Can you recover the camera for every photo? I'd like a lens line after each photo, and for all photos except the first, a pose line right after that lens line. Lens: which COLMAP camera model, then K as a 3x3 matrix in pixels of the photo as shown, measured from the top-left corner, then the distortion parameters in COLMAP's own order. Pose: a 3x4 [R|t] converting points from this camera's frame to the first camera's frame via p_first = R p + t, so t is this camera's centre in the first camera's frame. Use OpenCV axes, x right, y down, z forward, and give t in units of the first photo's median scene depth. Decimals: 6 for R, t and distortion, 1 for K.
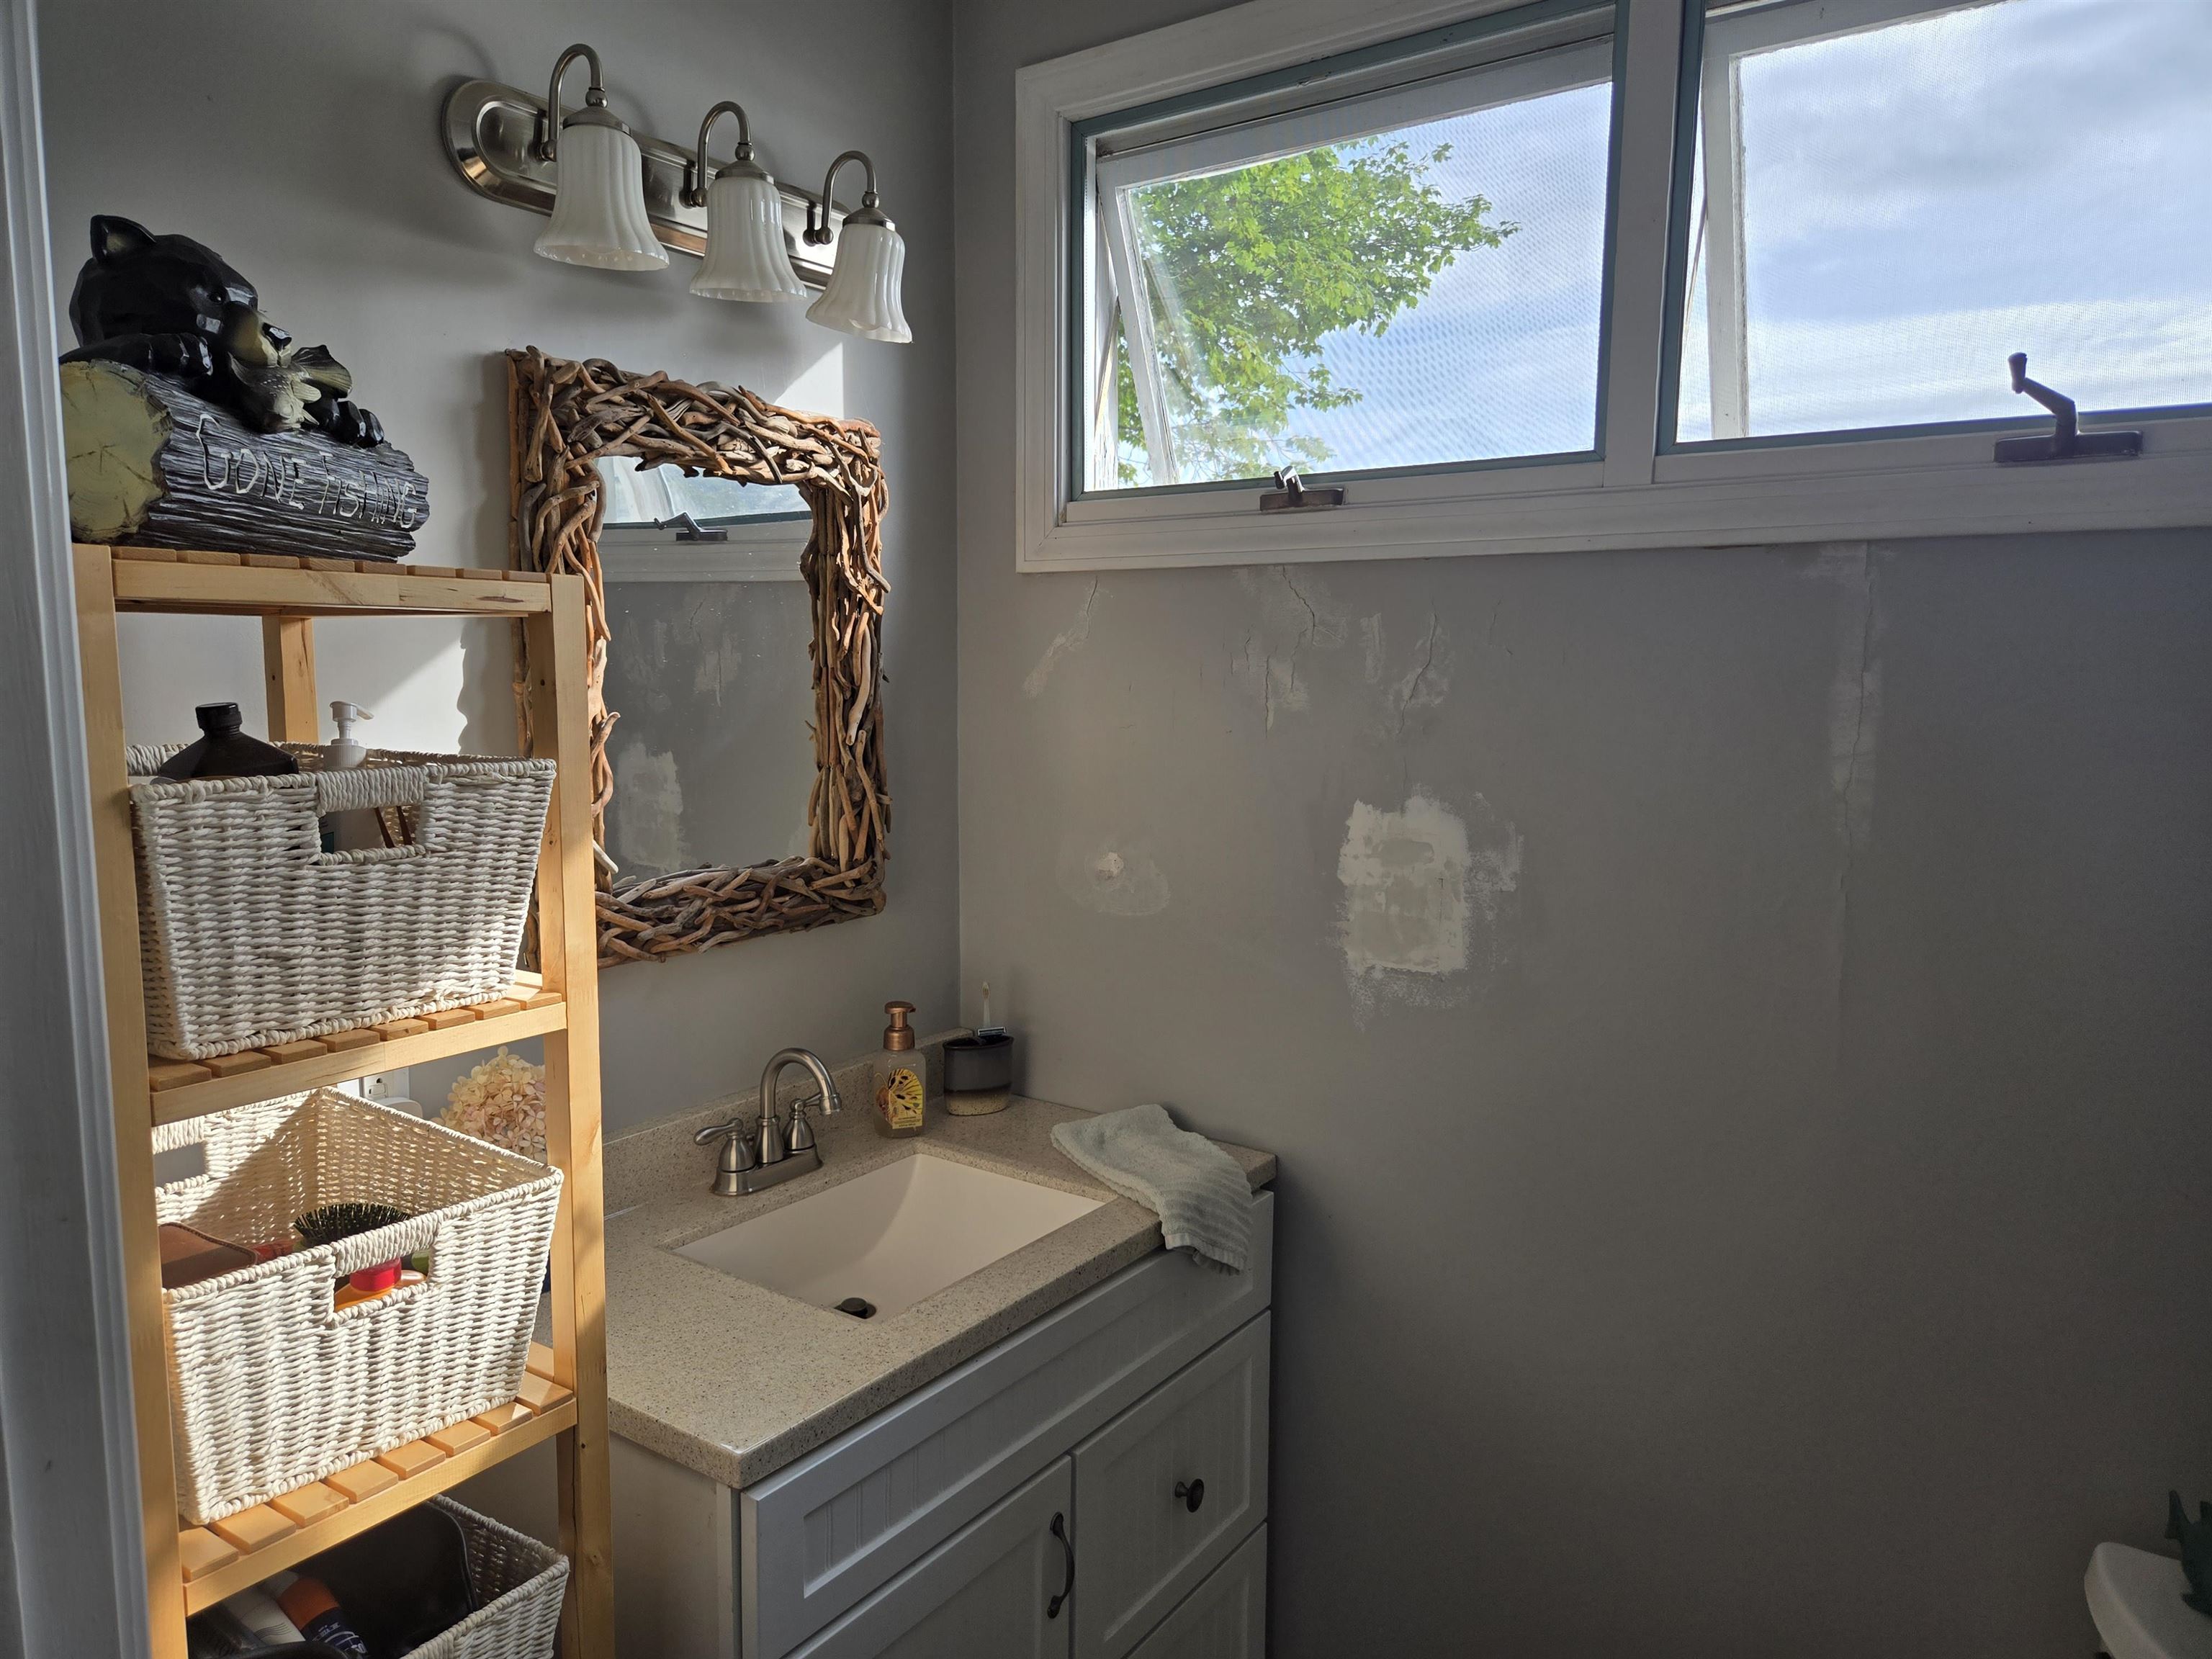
lens RADIAL K [[1472.2, 0, 1090.8], [0, 1472.2, 865.9], [0, 0, 1]] dist [0.077043, -0.062802]
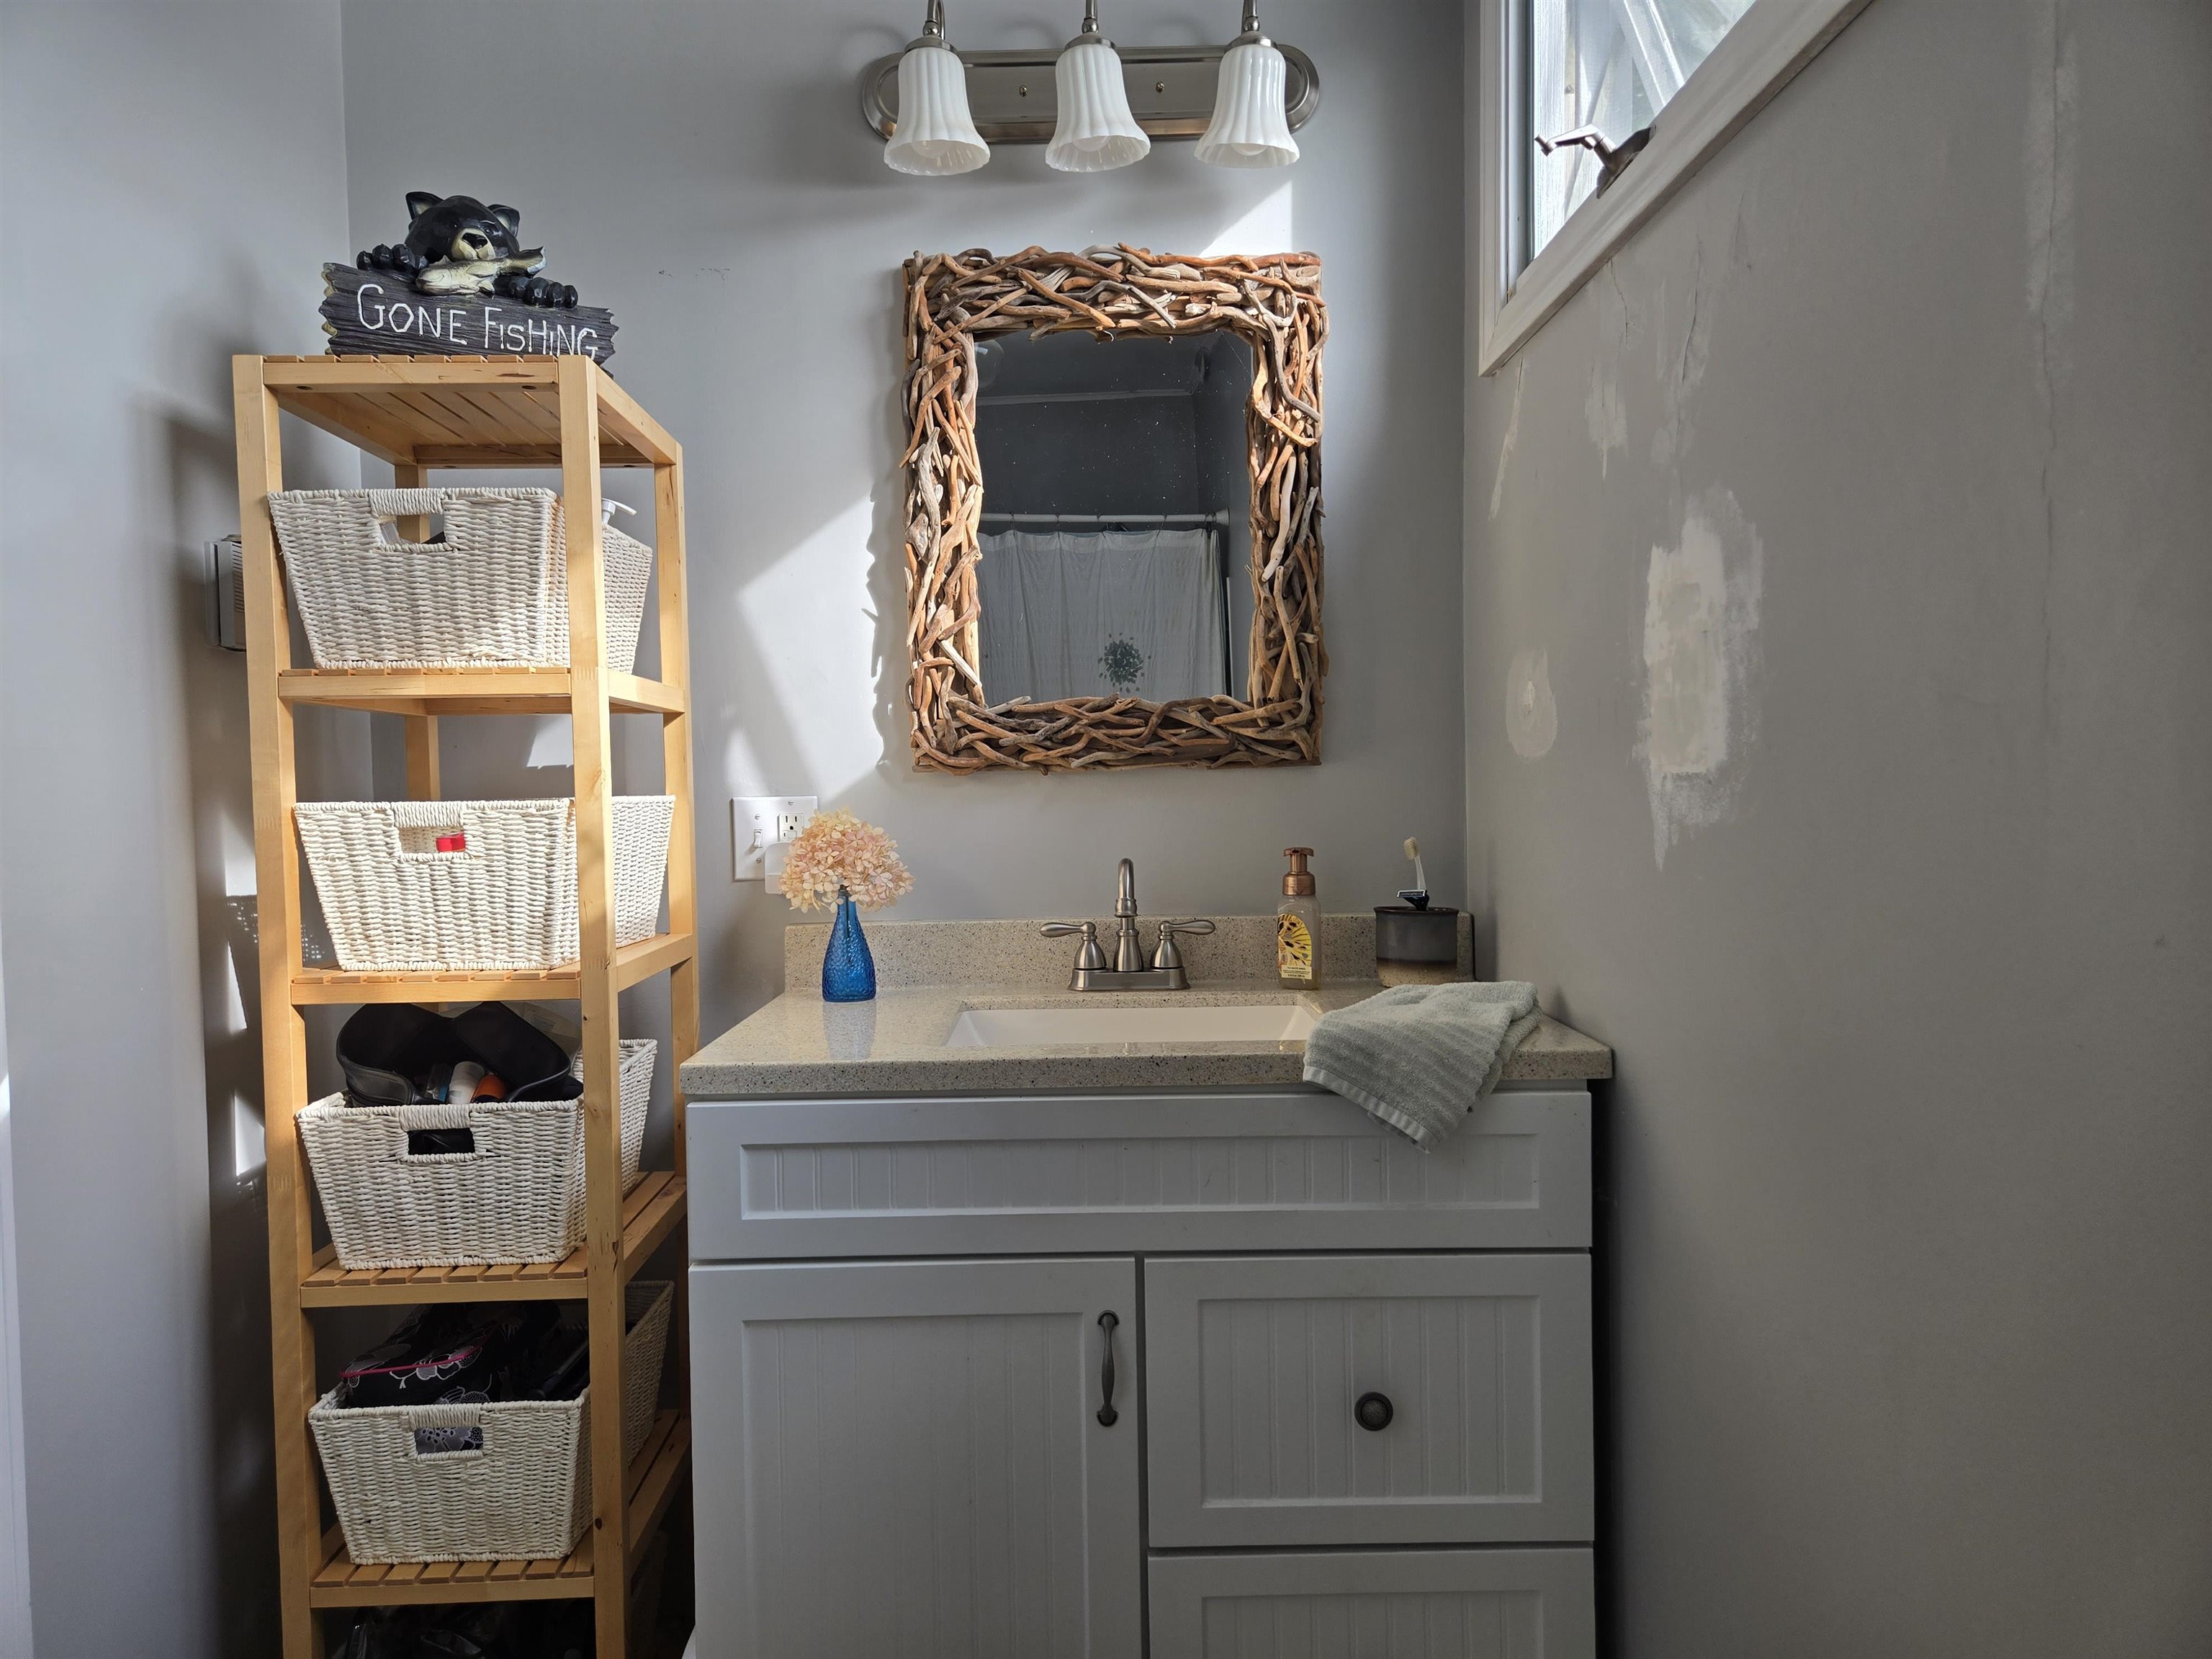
lens RADIAL K [[1472.2, 0, 1090.8], [0, 1472.2, 865.9], [0, 0, 1]] dist [0.077043, -0.062802]
pose [[0.587676, 0.026866, -0.808650, 0.659866], [-0.088093, 0.995632, -0.030942, 0.171227], [0.804286, 0.089420, 0.587475, 0.387562]]
